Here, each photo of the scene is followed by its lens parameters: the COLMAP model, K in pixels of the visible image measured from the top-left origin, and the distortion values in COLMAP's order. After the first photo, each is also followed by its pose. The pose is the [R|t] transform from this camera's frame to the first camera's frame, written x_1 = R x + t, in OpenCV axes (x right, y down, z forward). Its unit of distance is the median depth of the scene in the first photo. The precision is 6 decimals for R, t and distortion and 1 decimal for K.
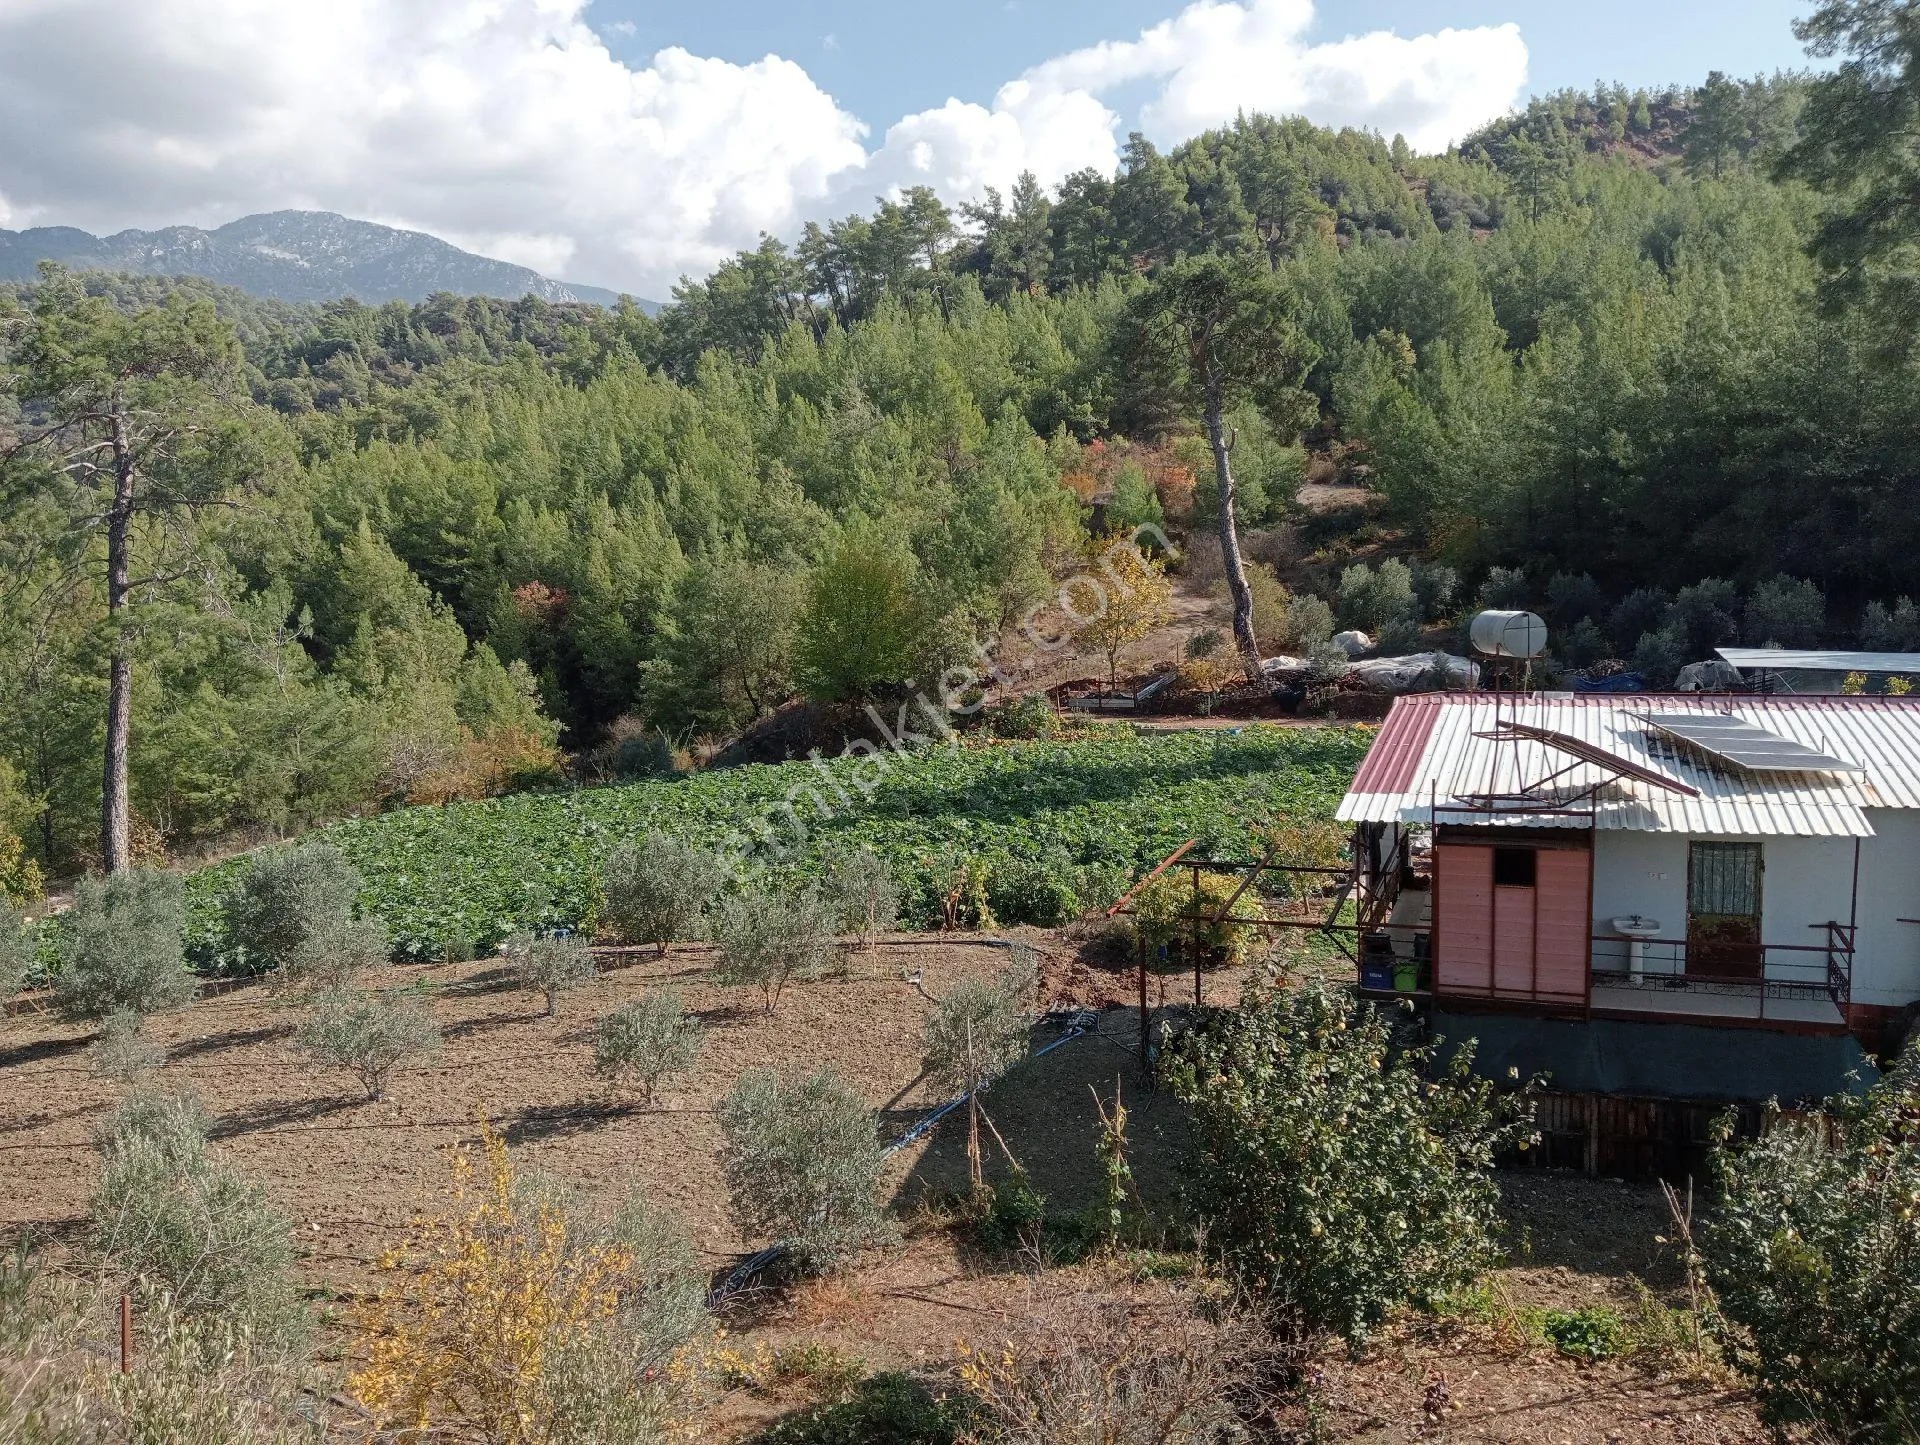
lens RADIAL K [[1474.2, 0, 953.2], [0, 1474.2, 741.0], [0, 0, 1]] dist [0.011262, -0.057961]
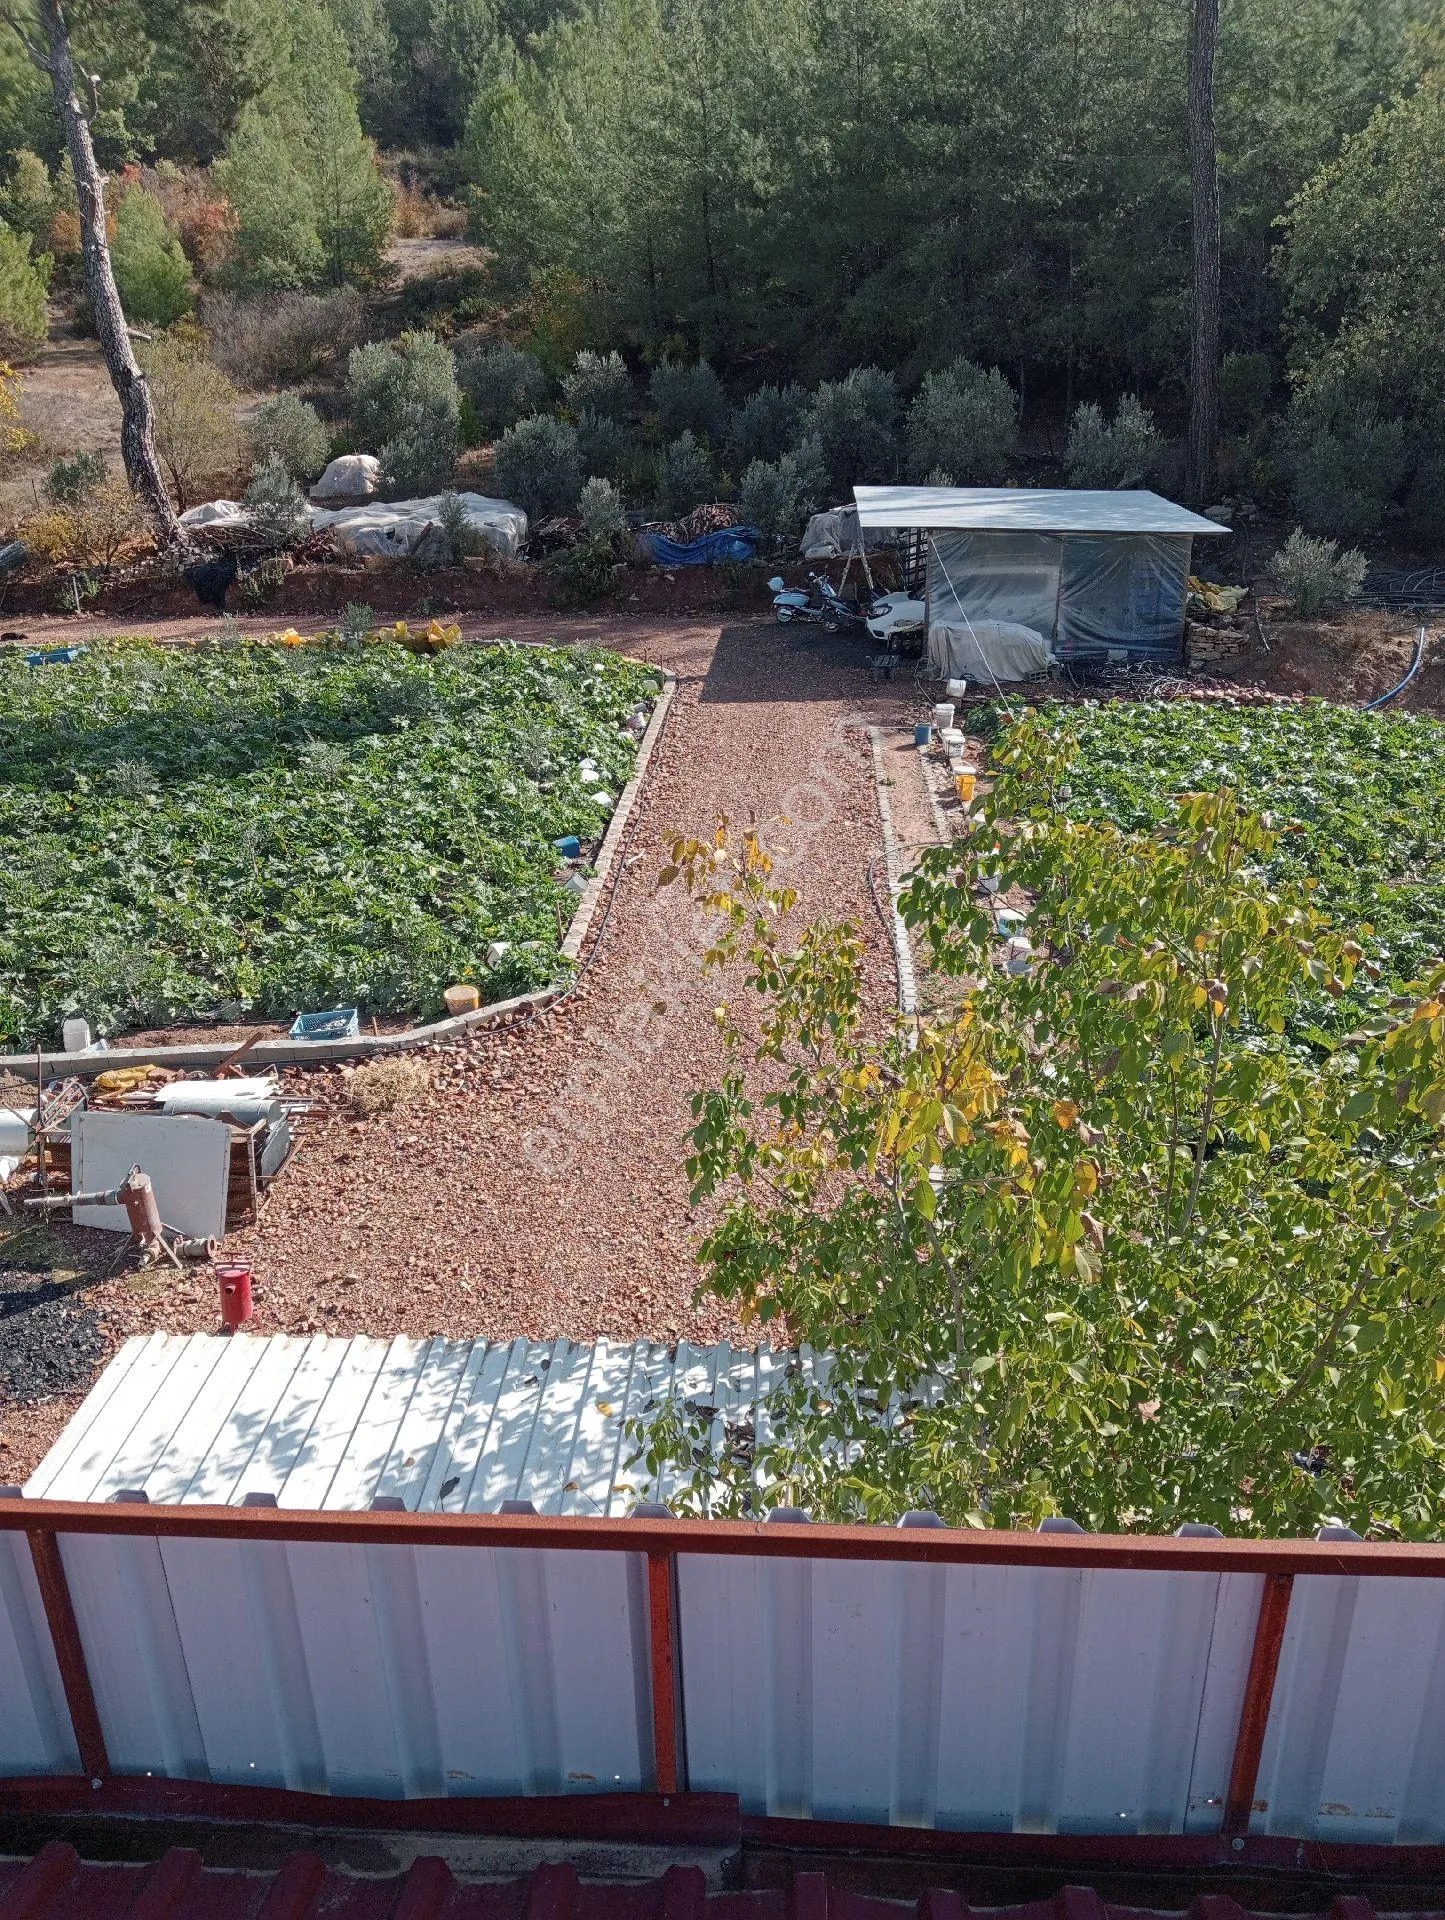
lens RADIAL K [[1474.2, 0, 725.0], [0, 1474.2, 1010.5], [0, 0, 1]] dist [0.011262, -0.057961]
pose [[0.941564, -0.123252, 0.313474, 0.206270], [0.027425, 0.955610, 0.293354, -0.030085], [-0.335716, -0.267615, 0.903148, 0.338199]]
